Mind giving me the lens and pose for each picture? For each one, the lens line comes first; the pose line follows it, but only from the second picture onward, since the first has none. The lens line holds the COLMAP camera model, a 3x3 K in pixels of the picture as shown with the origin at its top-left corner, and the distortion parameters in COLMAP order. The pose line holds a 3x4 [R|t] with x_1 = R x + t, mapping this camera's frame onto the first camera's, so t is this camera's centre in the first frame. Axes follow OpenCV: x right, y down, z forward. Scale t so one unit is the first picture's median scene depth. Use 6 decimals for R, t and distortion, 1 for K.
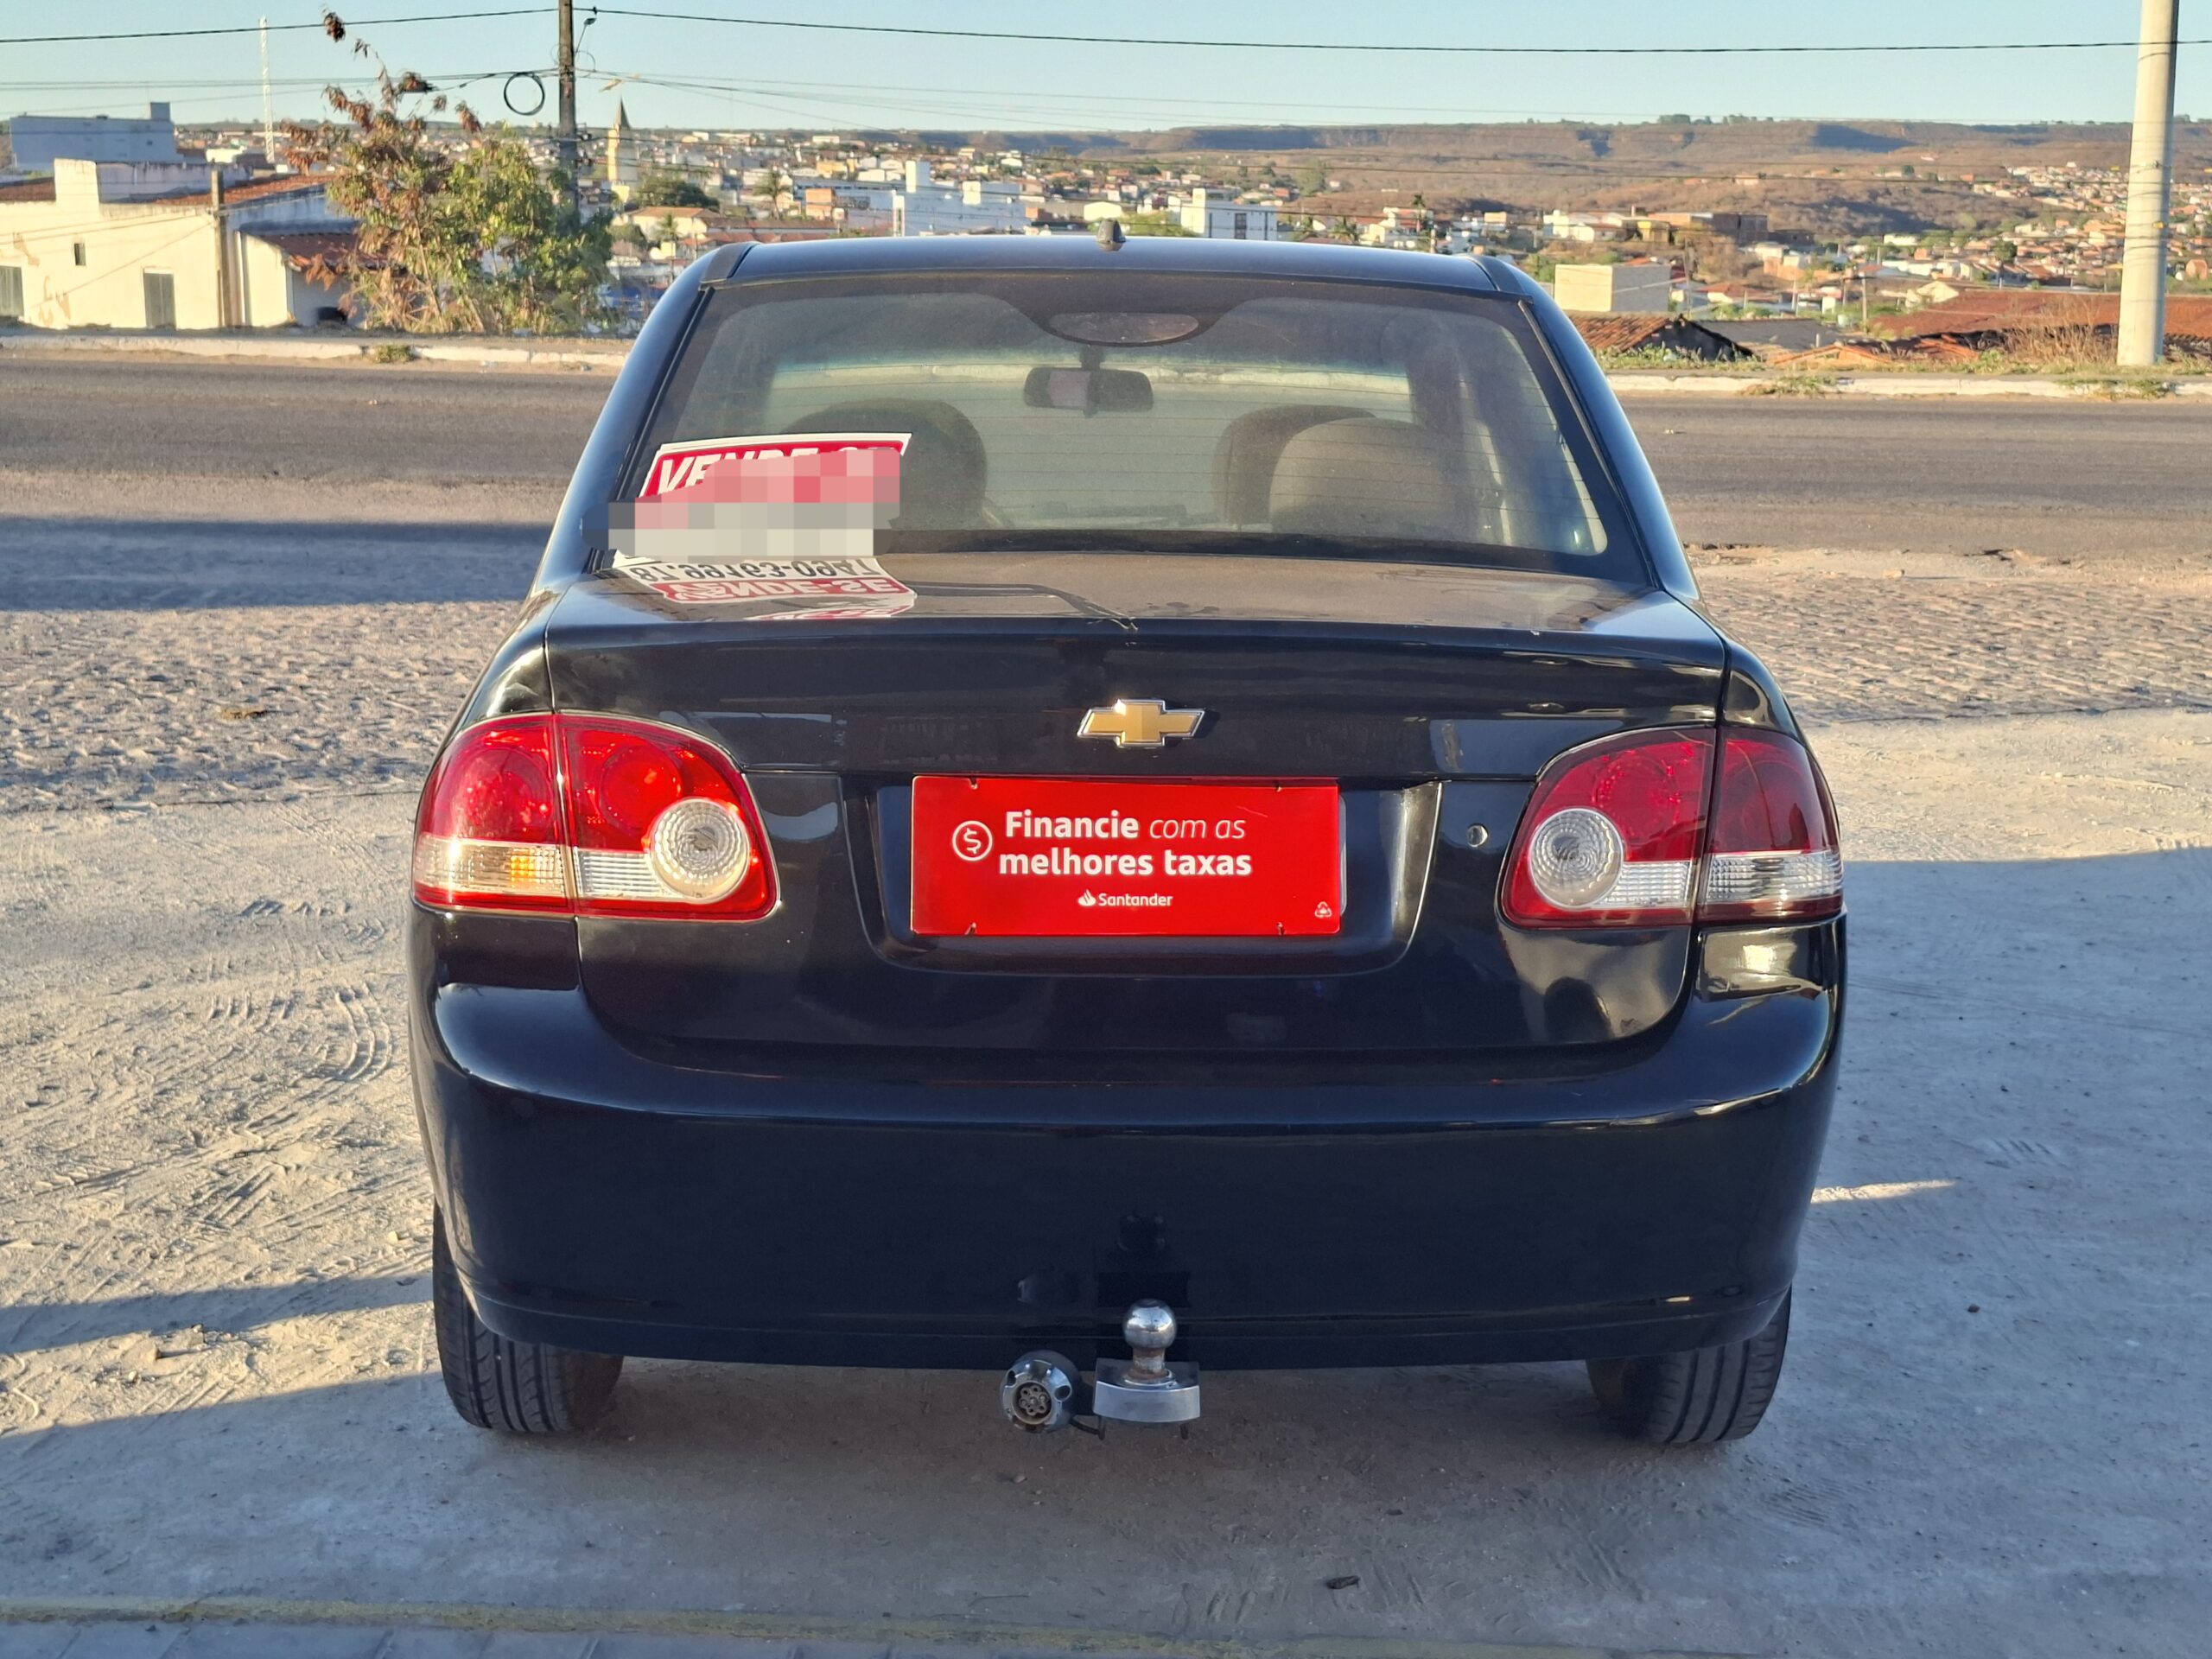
lens RADIAL K [[3071.0, 0, 1127.0], [0, 3071.0, 825.0], [0, 0, 1]] dist [0.094684, 0.000000]
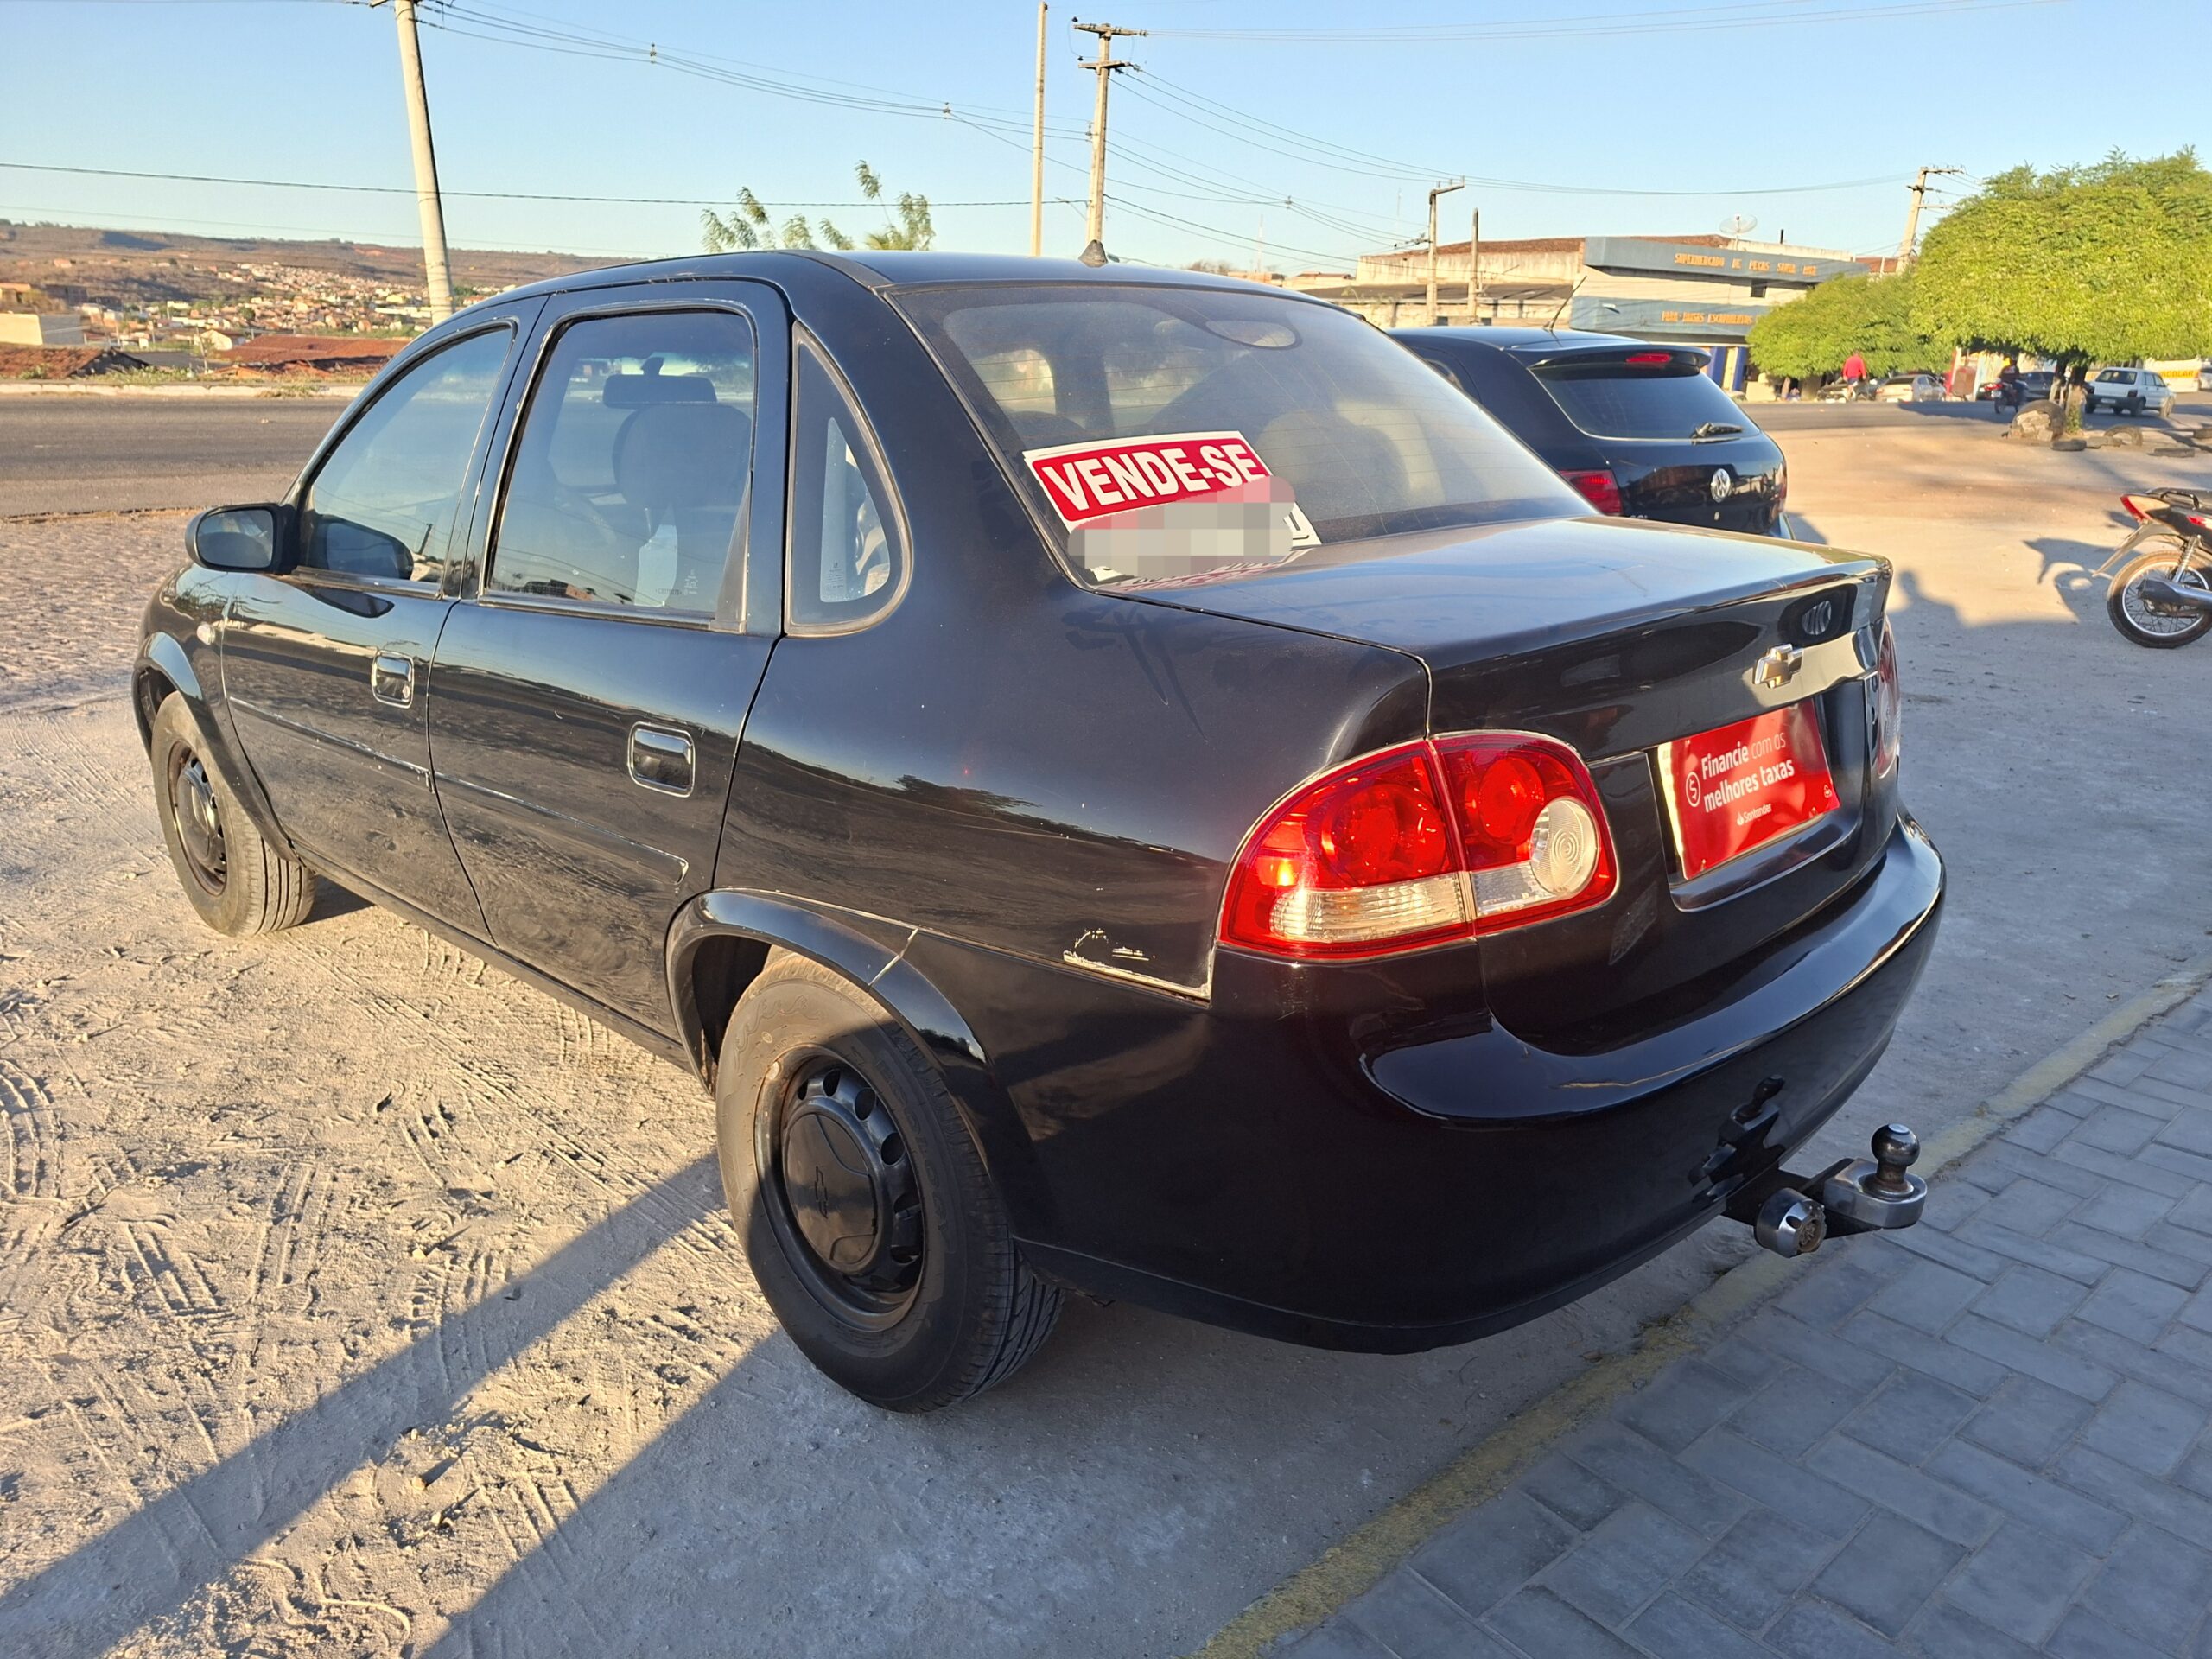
lens RADIAL K [[1556.1, 0, 1152.4], [0, 1556.1, 824.9], [0, 0, 1]] dist [0.047084, -0.037814]
pose [[0.725596, -0.200859, 0.658154, -0.479382], [0.113753, 0.978304, 0.173154, -0.087189], [-0.678654, -0.050773, 0.732701, 0.588439]]
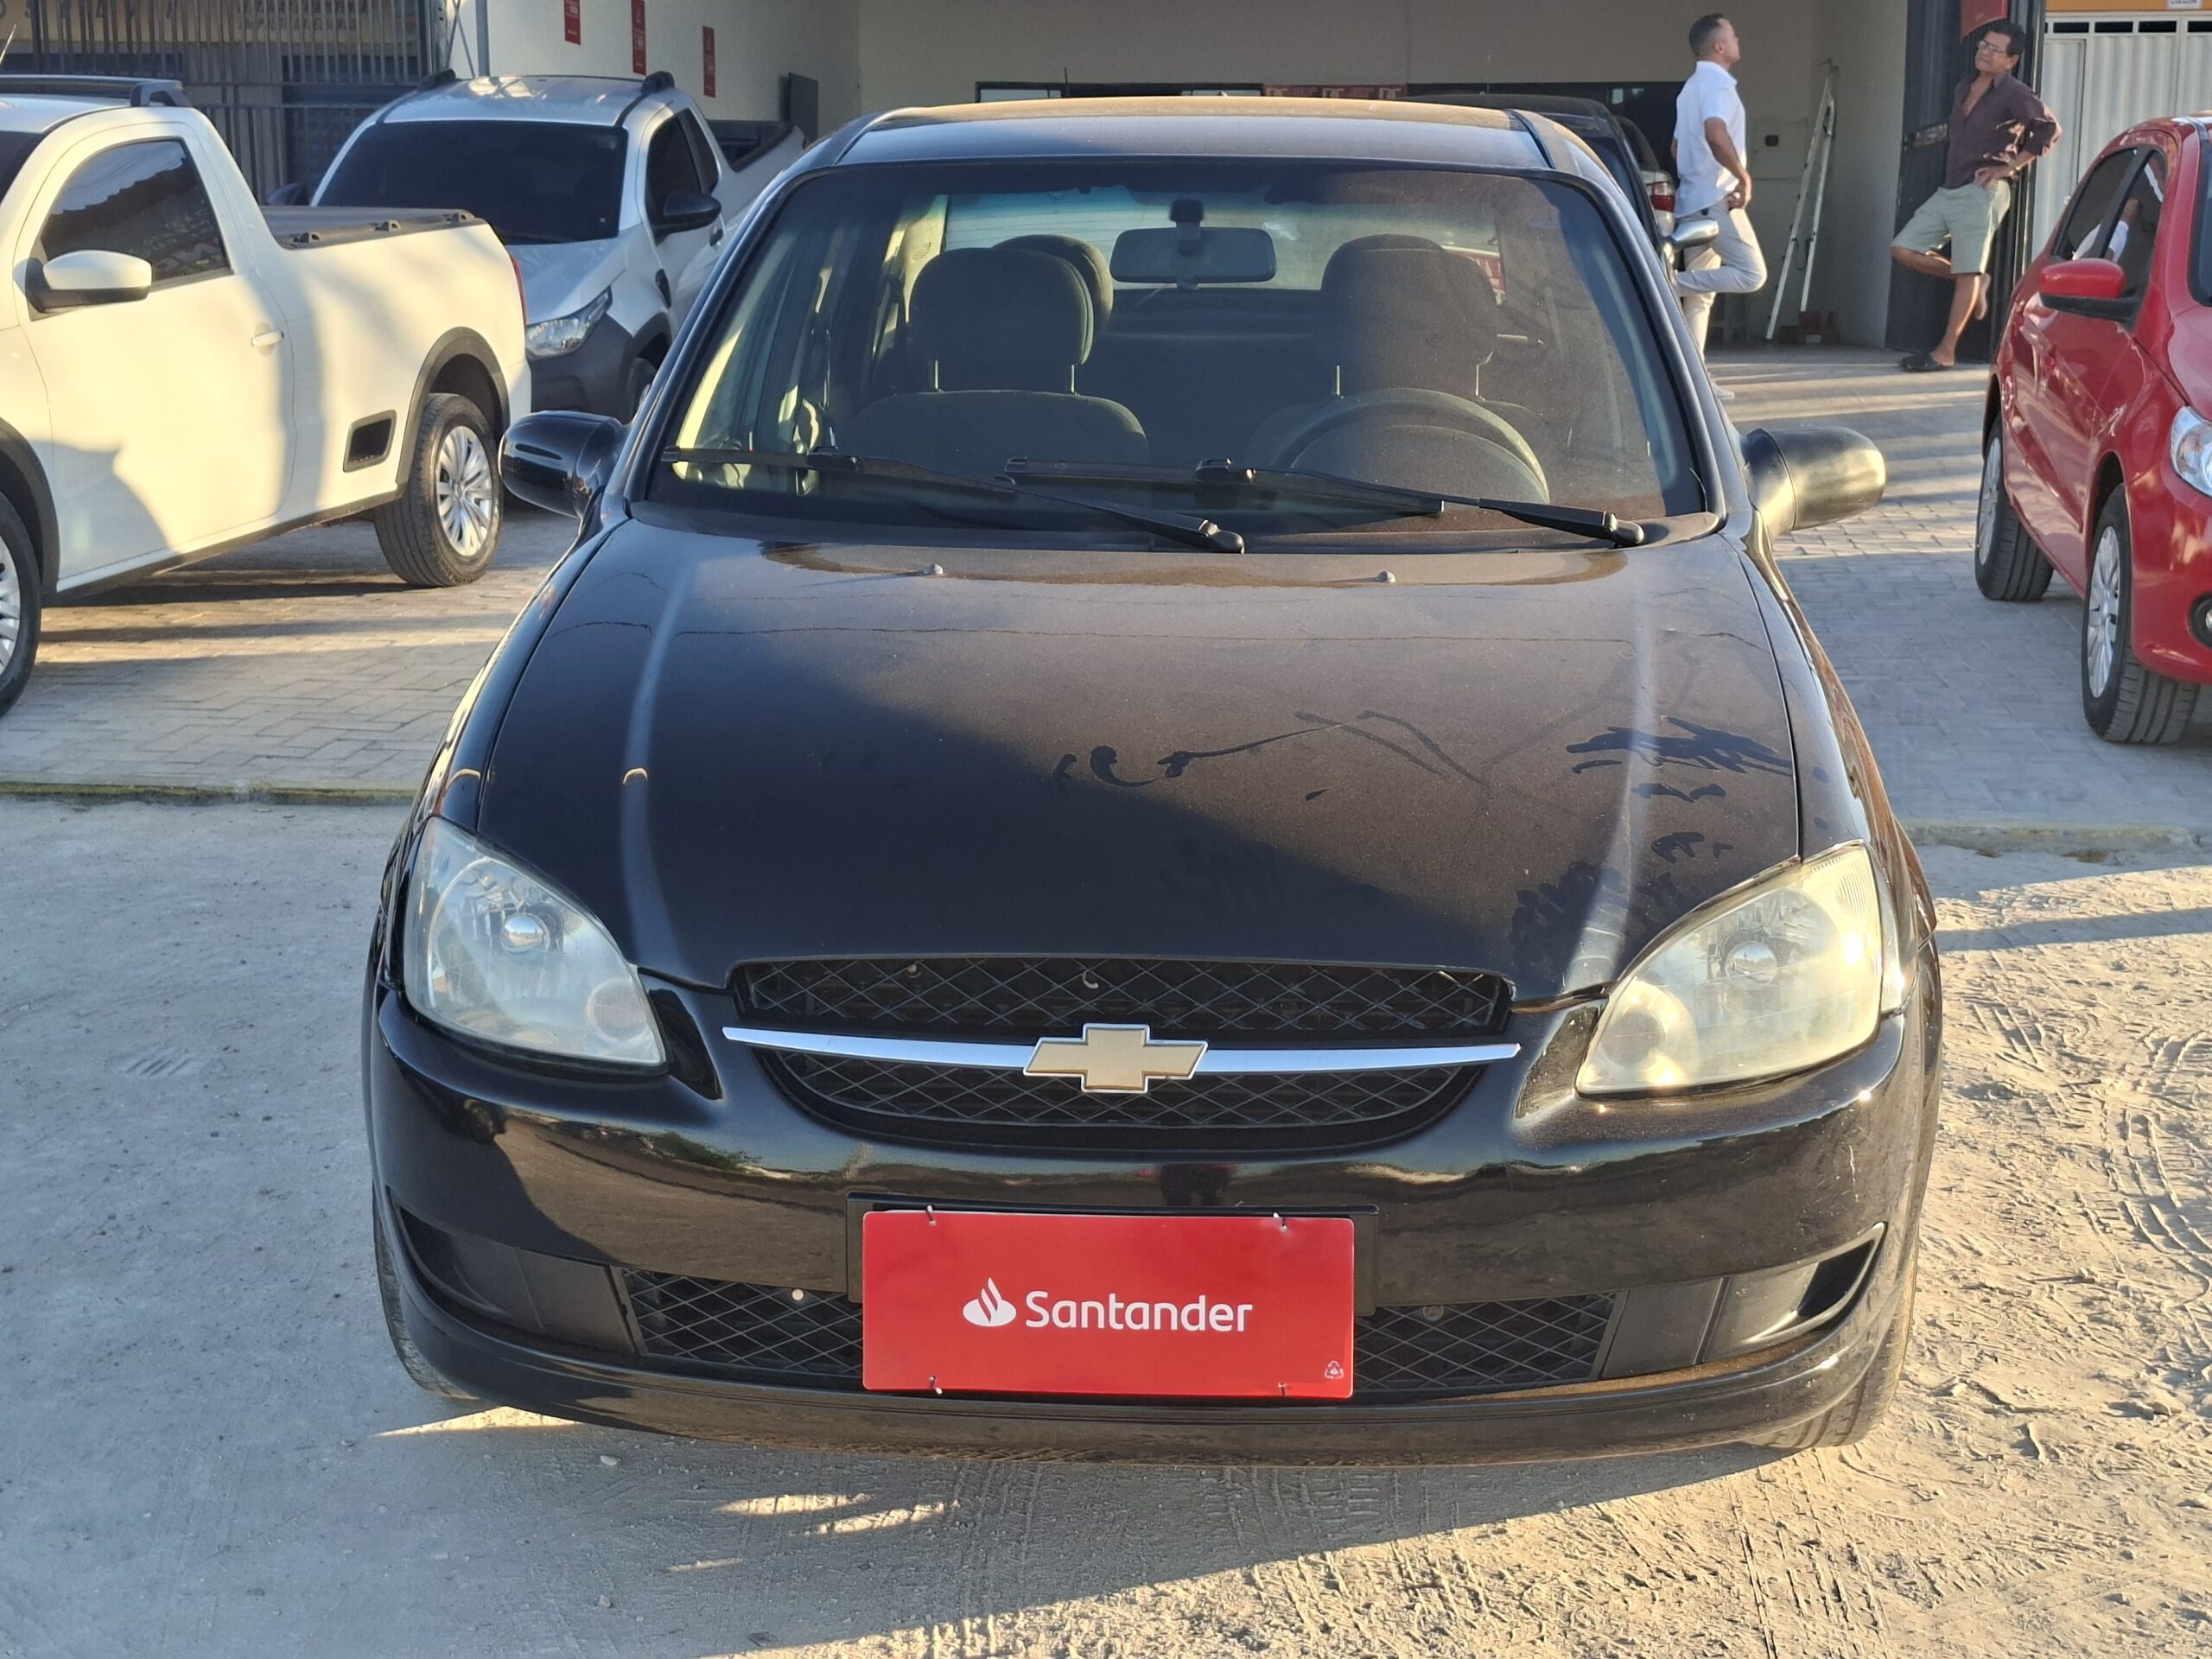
lens RADIAL K [[3071.0, 0, 1120.2], [0, 3071.0, 815.4], [0, 0, 1]] dist [0.094684, 0.000000]
pose [[-0.994651, -0.035474, 0.097015, -0.117590], [0.001212, 0.935112, 0.354350, -0.424577], [-0.103290, 0.352572, -0.930067, 2.632396]]
